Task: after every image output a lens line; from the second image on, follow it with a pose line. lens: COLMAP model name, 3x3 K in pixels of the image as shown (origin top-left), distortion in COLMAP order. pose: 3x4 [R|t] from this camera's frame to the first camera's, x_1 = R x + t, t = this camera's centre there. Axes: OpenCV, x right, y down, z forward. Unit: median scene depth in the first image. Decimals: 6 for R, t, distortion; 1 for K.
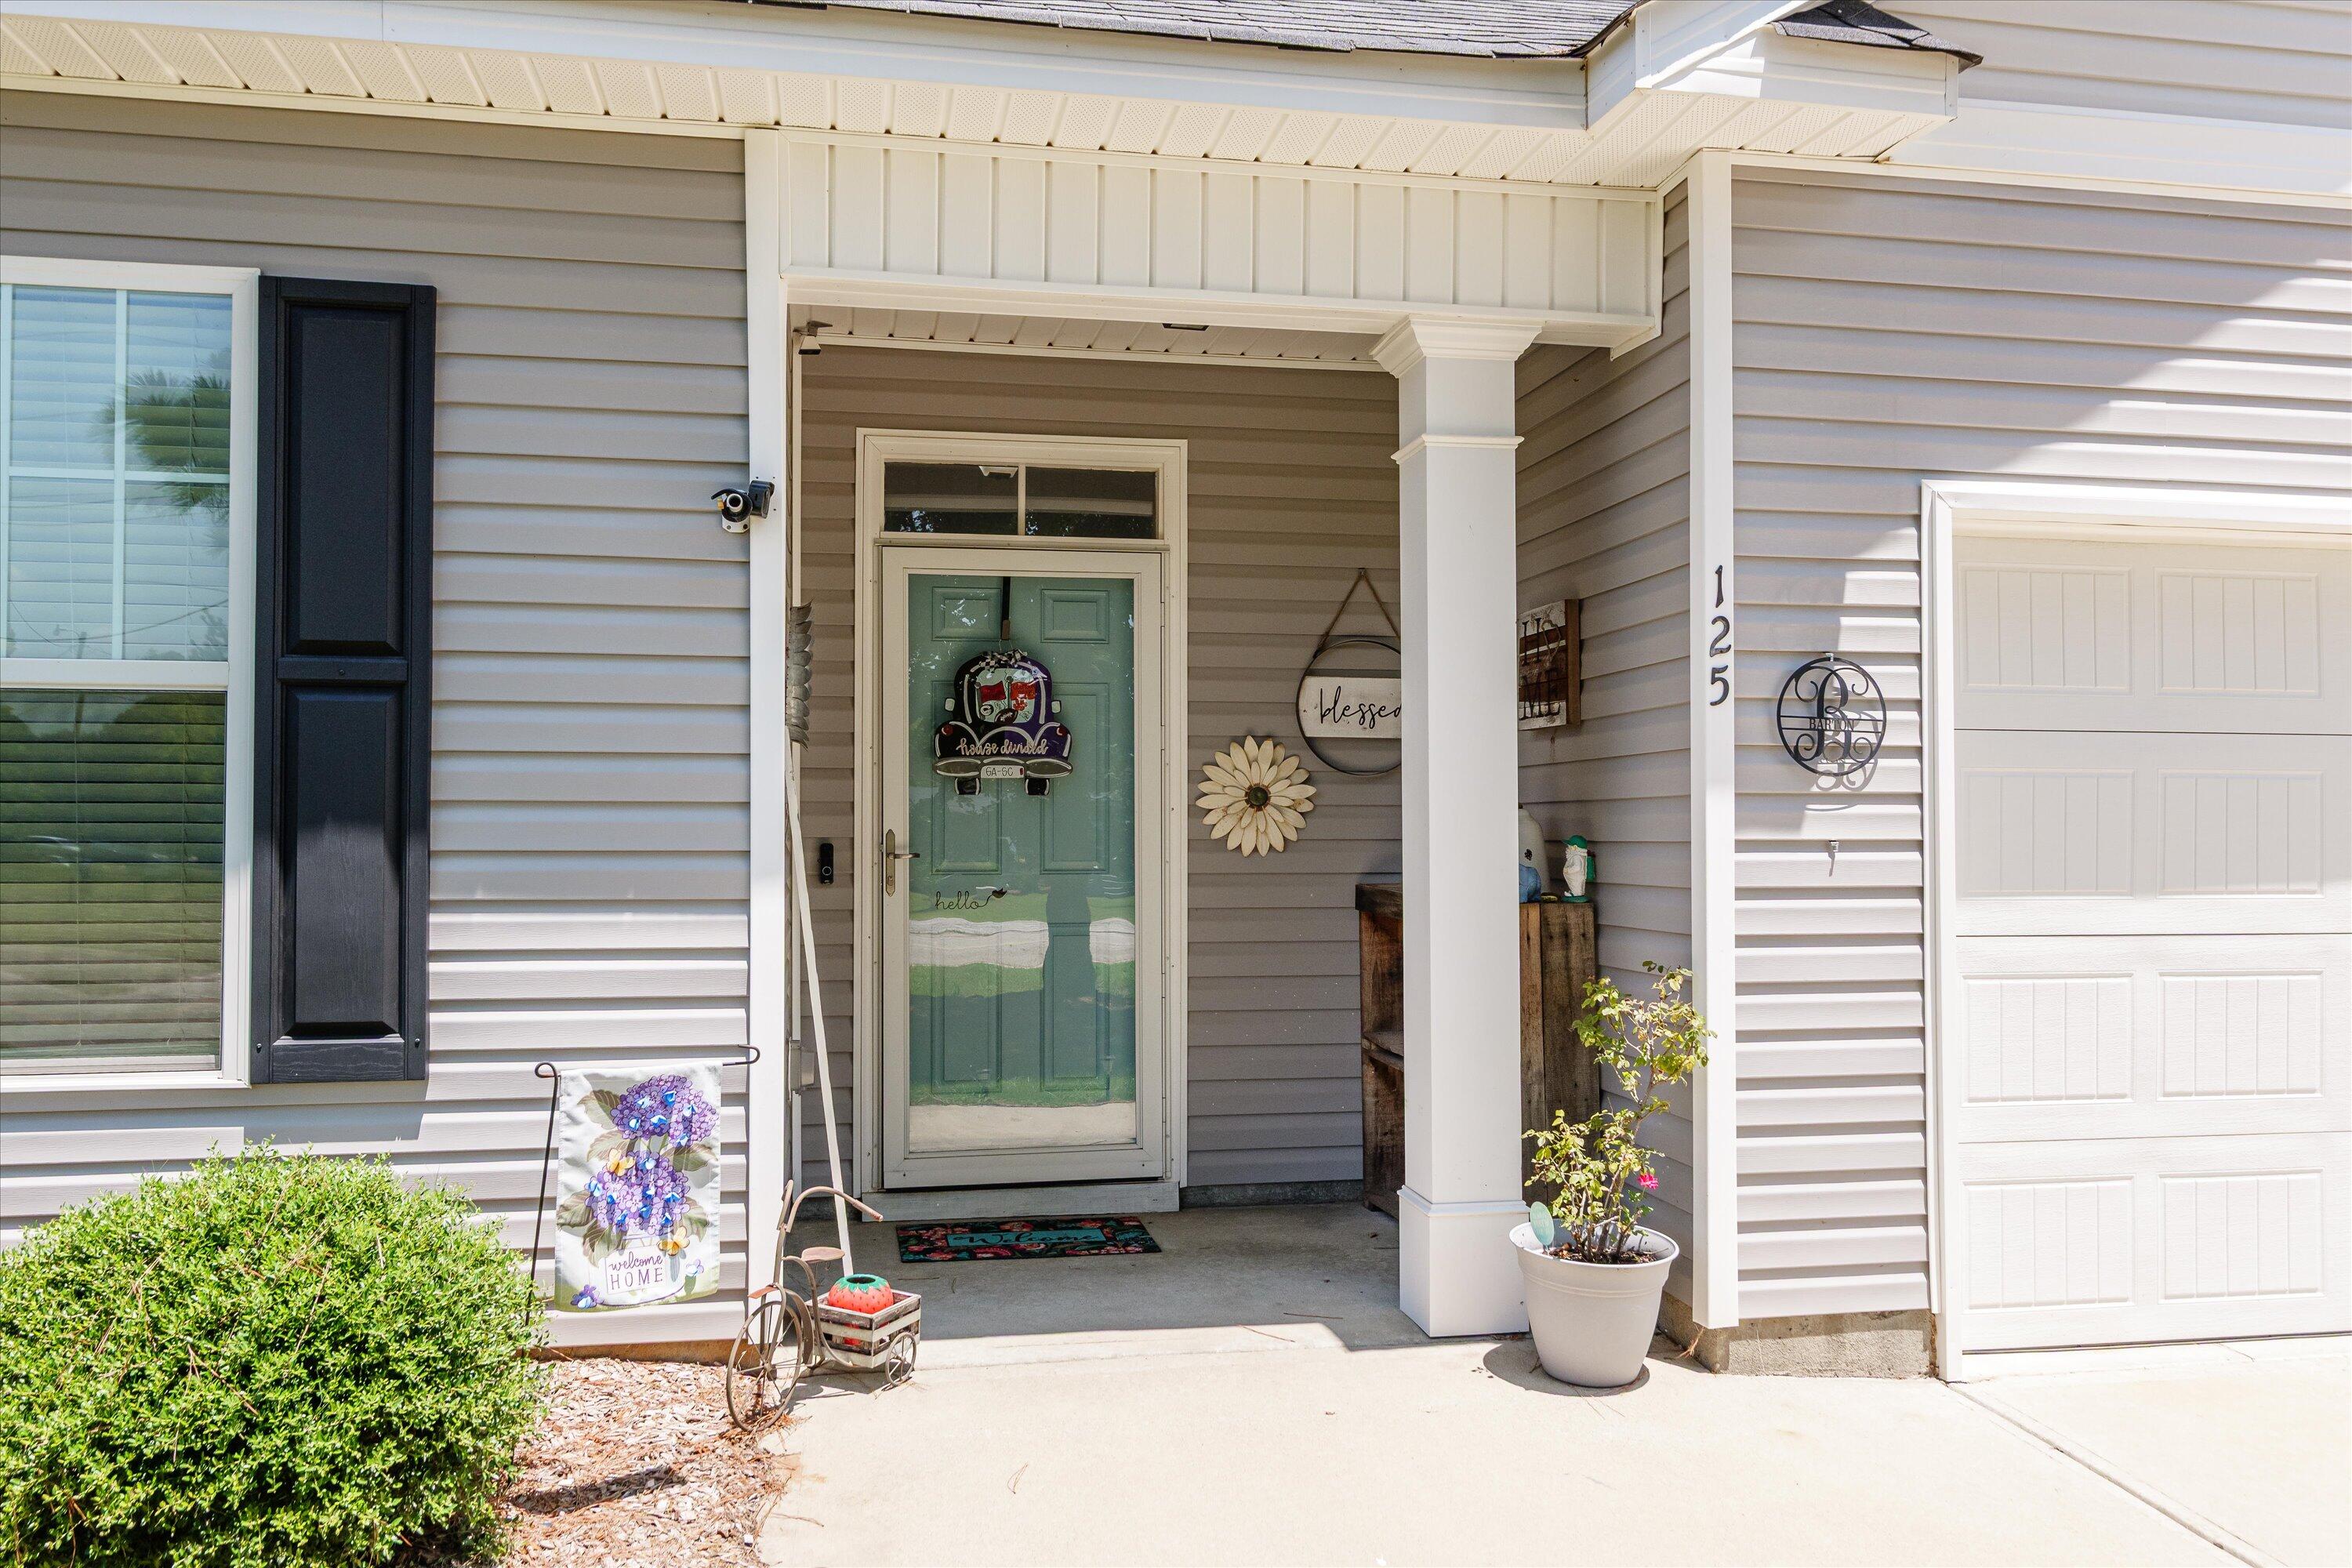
lens RADIAL K [[1656.4, 0, 1171.0], [0, 1656.4, 790.1], [0, 0, 1]] dist [-0.002149, 0.001517]
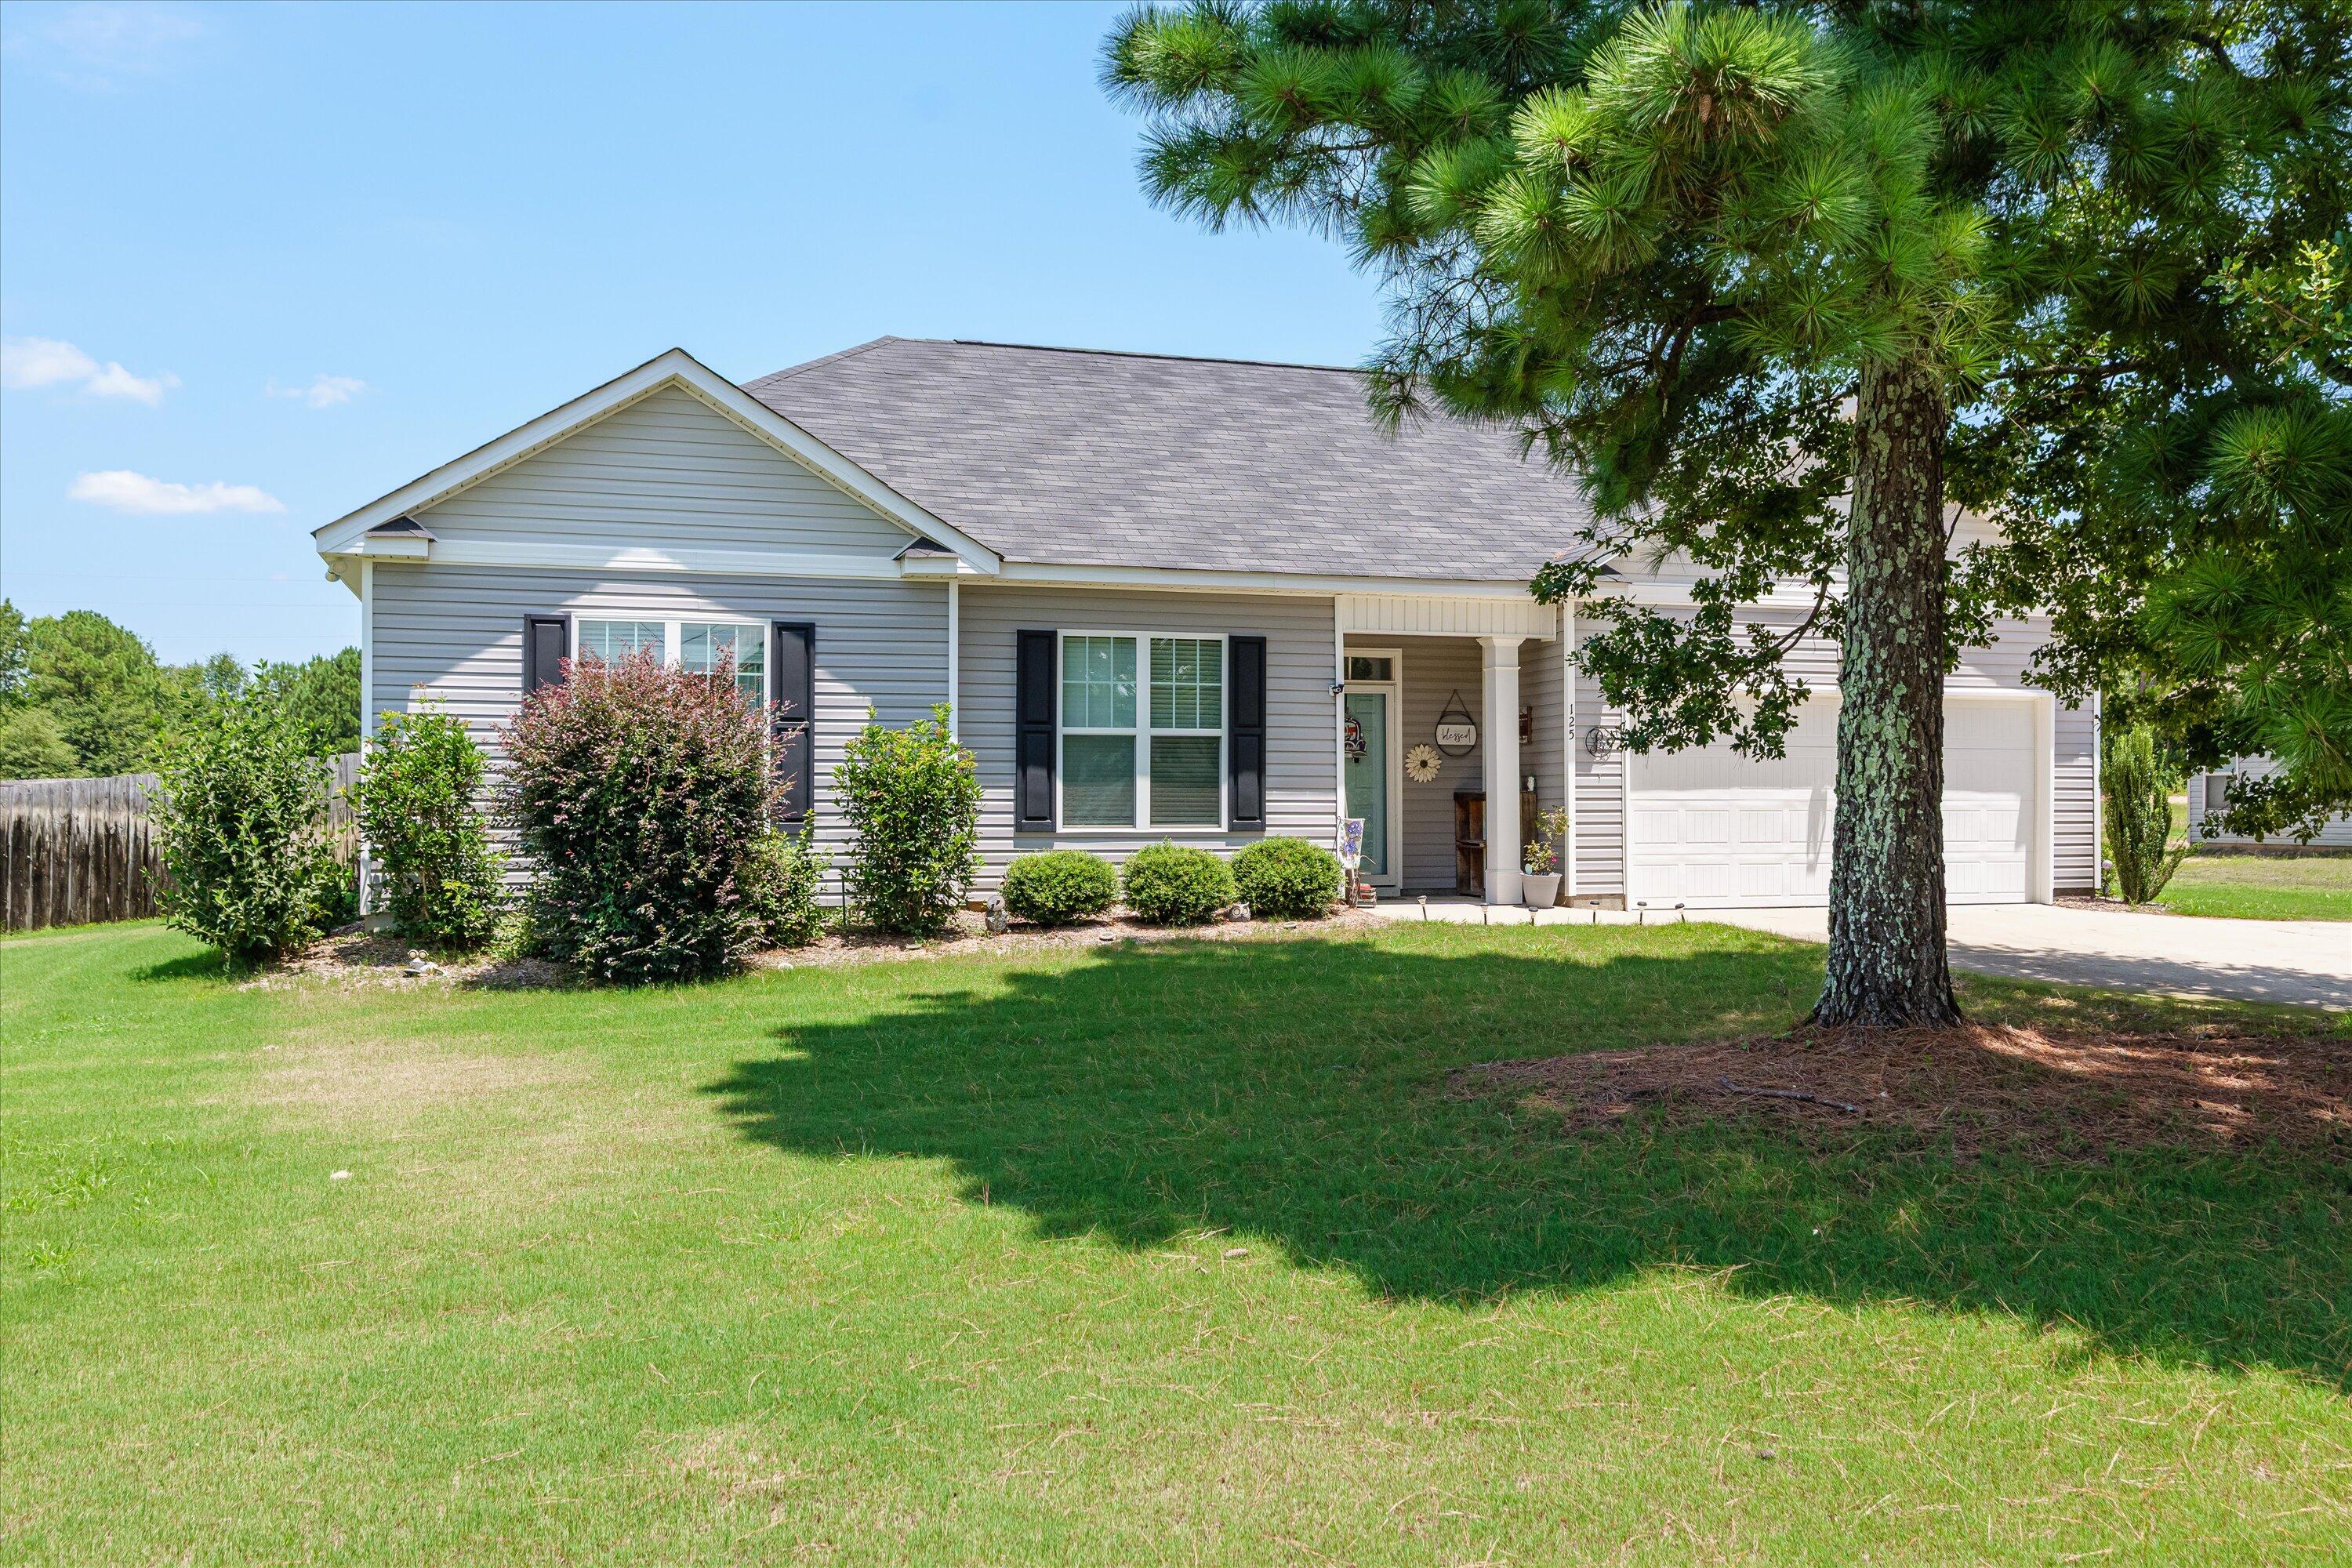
lens RADIAL K [[1656.4, 0, 1171.0], [0, 1656.4, 790.1], [0, 0, 1]] dist [-0.002149, 0.001517]
pose [[0.994571, -0.001231, 0.104048, -1.014556], [-0.000046, 0.999925, 0.012274, 0.021053], [-0.104055, -0.012212, 0.994497, -2.787210]]
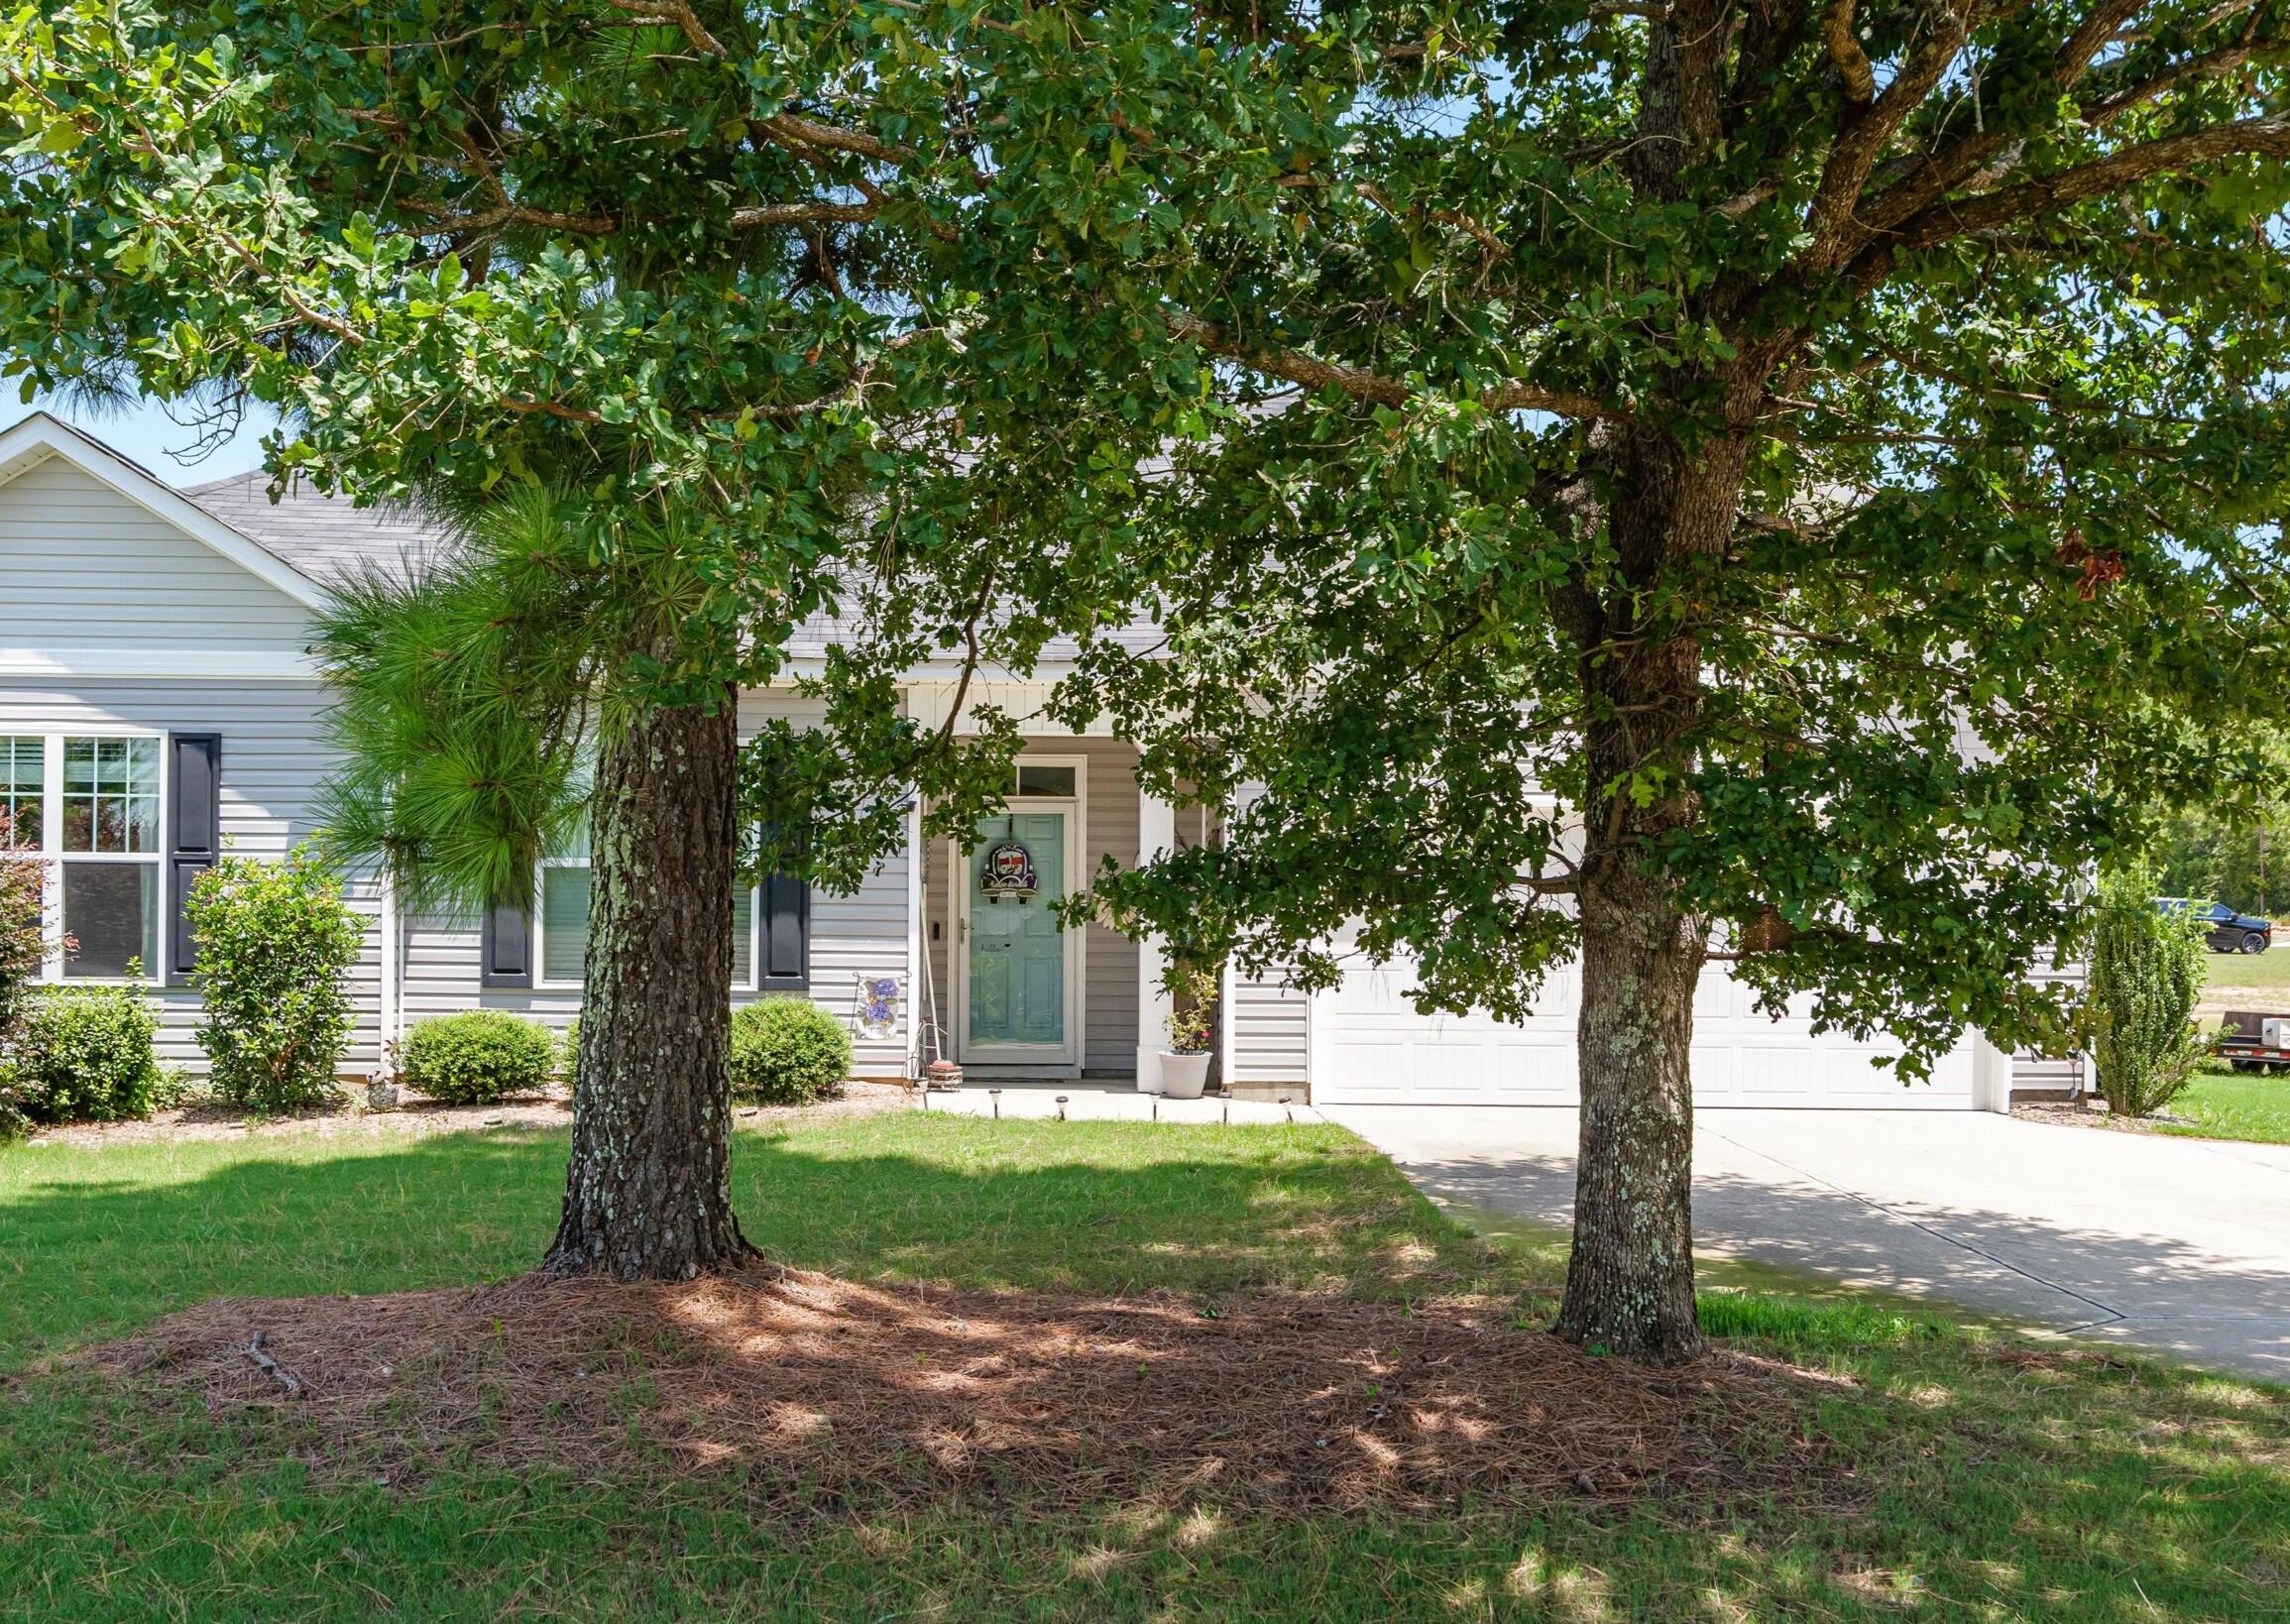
lens RADIAL K [[2014.5, 0, 1095.1], [0, 2014.5, 942.3], [0, 0, 1]] dist [0.014601, 0.000143]
pose [[0.989344, 0.005516, -0.145495, 0.604885], [-0.003632, 0.999906, 0.013208, 0.025954], [0.145554, -0.012539, 0.989271, -2.530921]]
